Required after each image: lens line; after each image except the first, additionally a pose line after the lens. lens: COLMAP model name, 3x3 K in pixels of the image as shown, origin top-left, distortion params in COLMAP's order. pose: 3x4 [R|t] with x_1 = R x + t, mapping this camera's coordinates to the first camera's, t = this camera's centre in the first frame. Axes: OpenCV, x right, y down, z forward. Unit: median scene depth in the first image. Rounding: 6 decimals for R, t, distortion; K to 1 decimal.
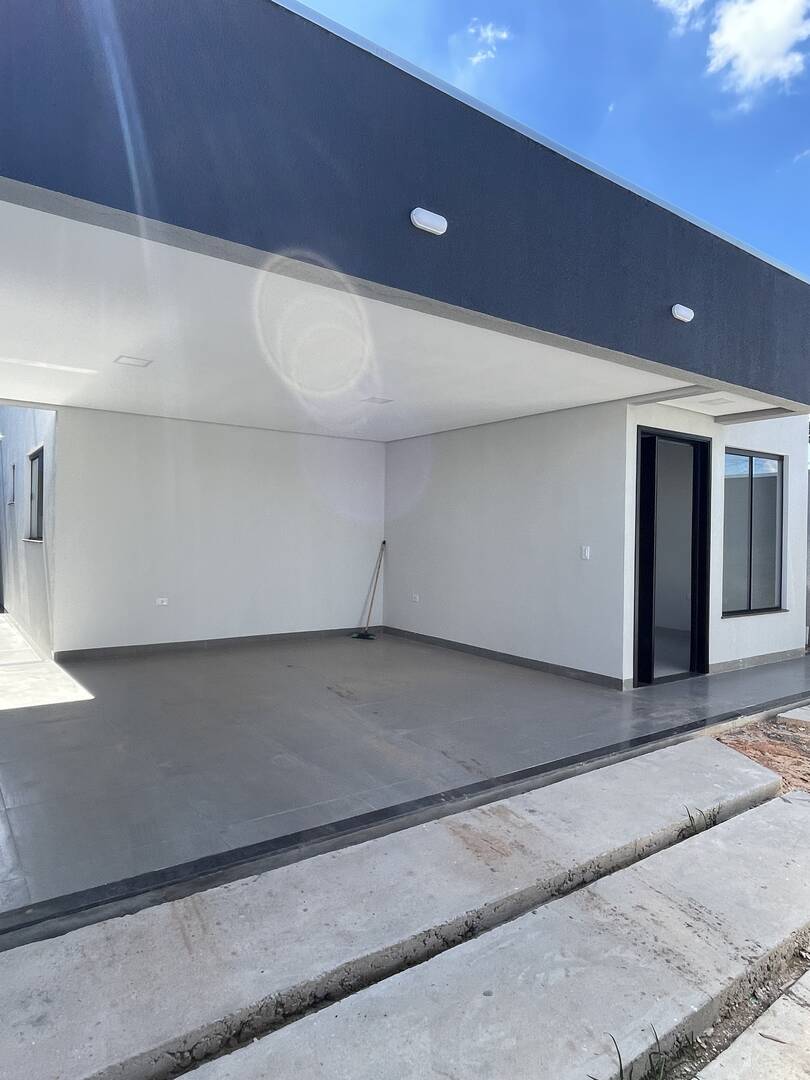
lens RADIAL K [[662.5, 0, 402.8], [0, 662.5, 540.3], [0, 0, 1]] dist [0.004539, 0.001321]
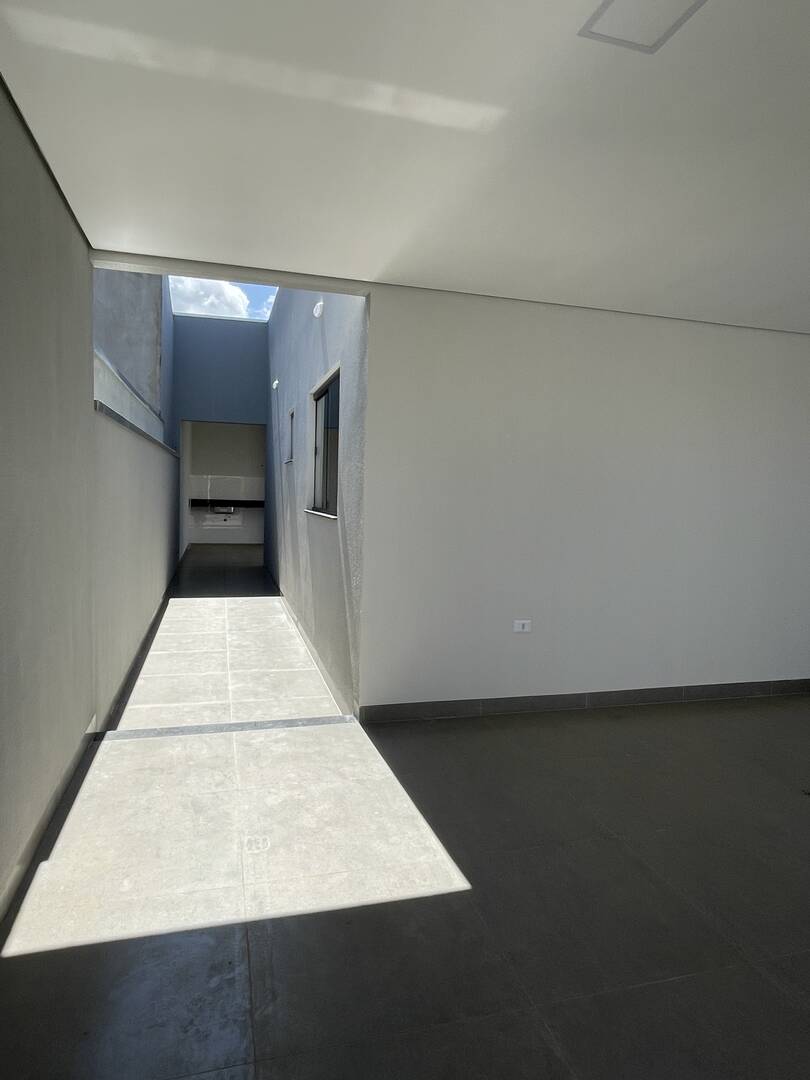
lens RADIAL K [[662.5, 0, 406.2], [0, 662.5, 538.4], [0, 0, 1]] dist [0.004539, 0.001321]
pose [[0.940635, 0.031916, -0.337916, -0.220762], [-0.013744, 0.998334, 0.056035, -0.012705], [0.339142, -0.048064, 0.939507, 0.351827]]
